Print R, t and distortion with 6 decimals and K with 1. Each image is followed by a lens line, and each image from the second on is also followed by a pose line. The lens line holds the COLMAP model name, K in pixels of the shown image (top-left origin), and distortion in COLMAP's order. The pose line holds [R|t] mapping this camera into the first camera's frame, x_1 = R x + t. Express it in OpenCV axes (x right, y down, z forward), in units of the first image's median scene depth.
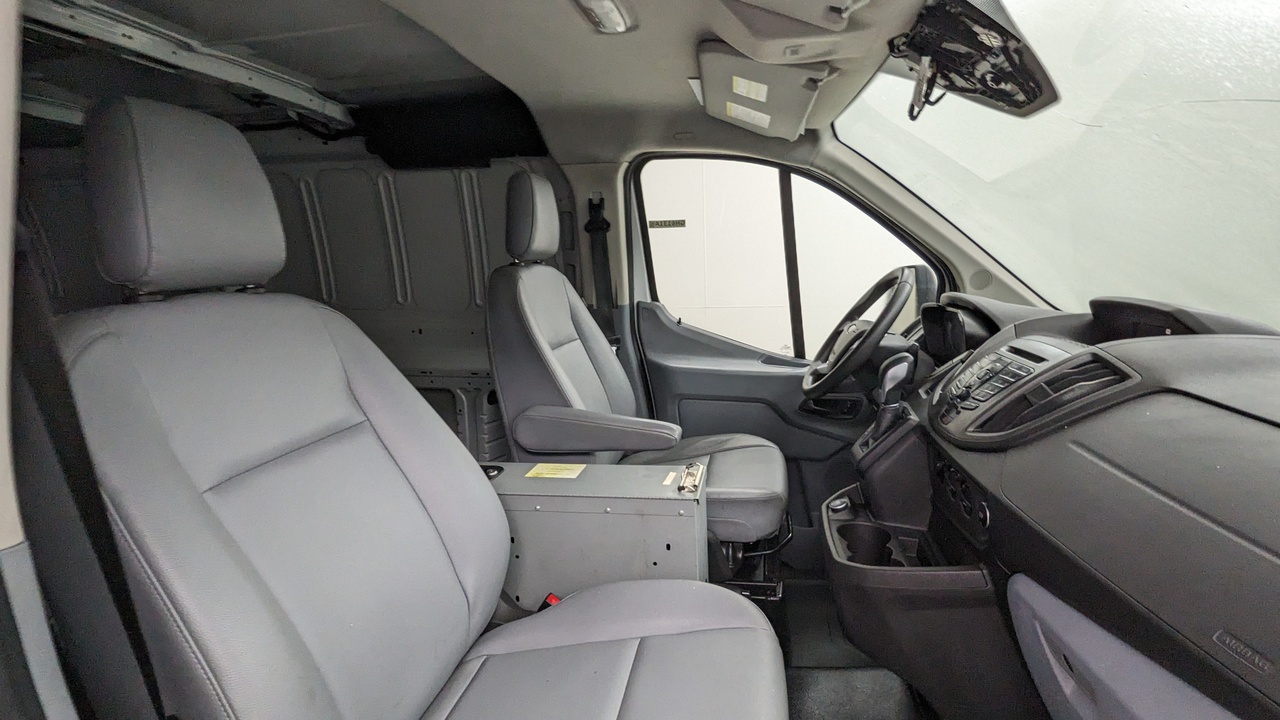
lens RADIAL K [[615.1, 0, 637.4], [0, 615.1, 359.5], [0, 0, 1]] dist [-0.000836, -0.001156]
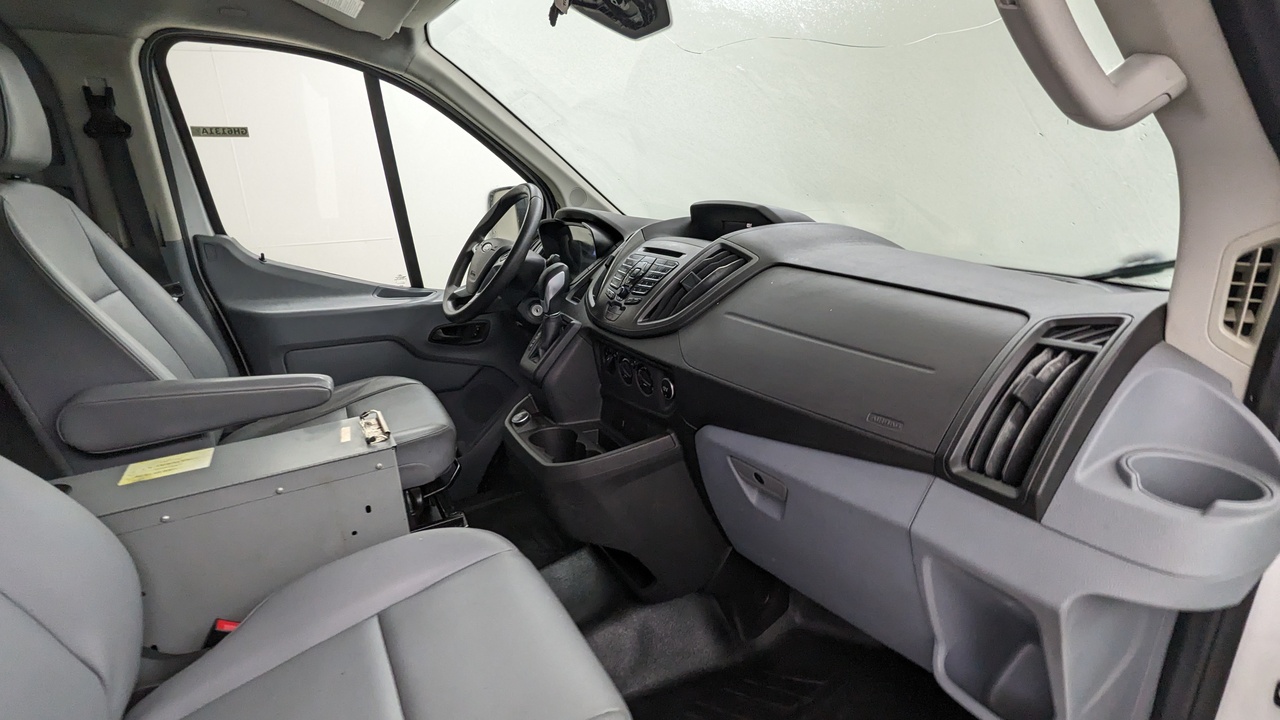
lens RADIAL K [[615.1, 0, 644.3], [0, 615.1, 362.5], [0, 0, 1]] dist [-0.000836, -0.001156]
pose [[0.758279, -0.180727, 0.626379, -0.125760], [0.112506, 0.982668, 0.147329, 0.016167], [-0.642149, -0.041245, 0.765470, 0.082430]]
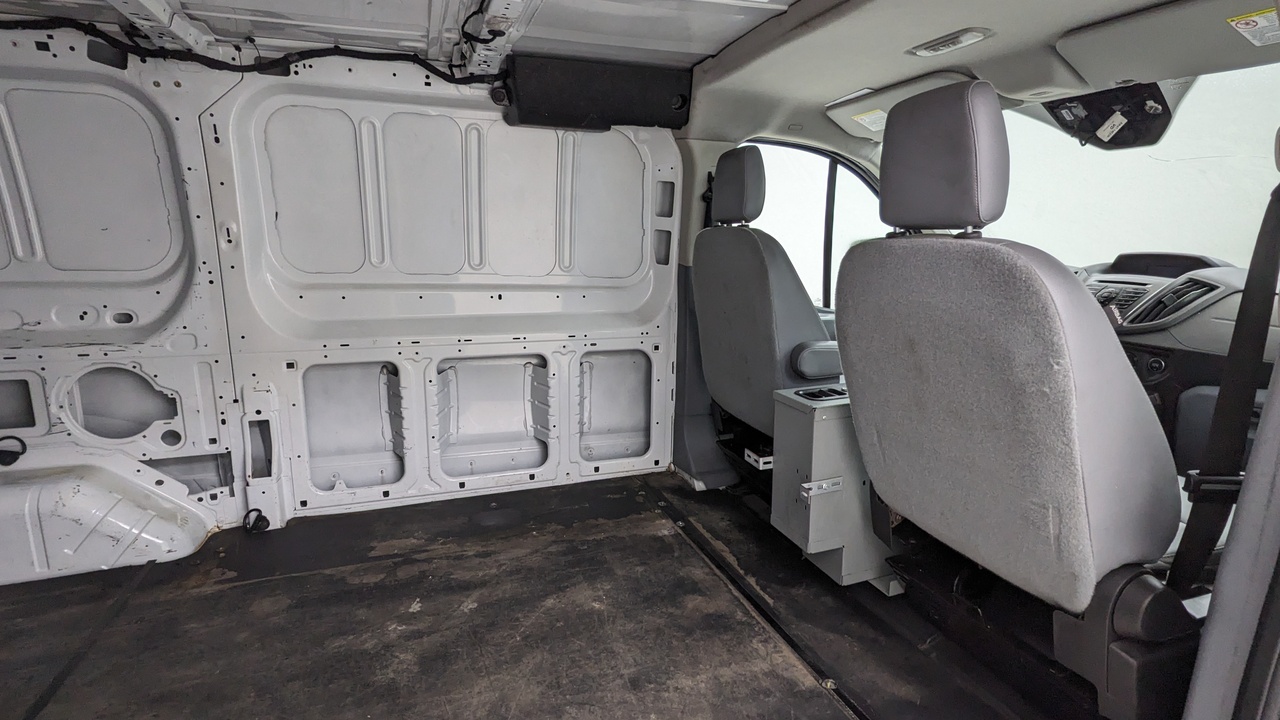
lens RADIAL K [[615.1, 0, 644.7], [0, 615.1, 363.3], [0, 0, 1]] dist [-0.000836, -0.001156]
pose [[0.862172, -0.078036, 0.500569, -1.105739], [0.059442, 0.996823, 0.053016, 0.034584], [-0.503116, -0.015954, 0.864072, 0.101880]]
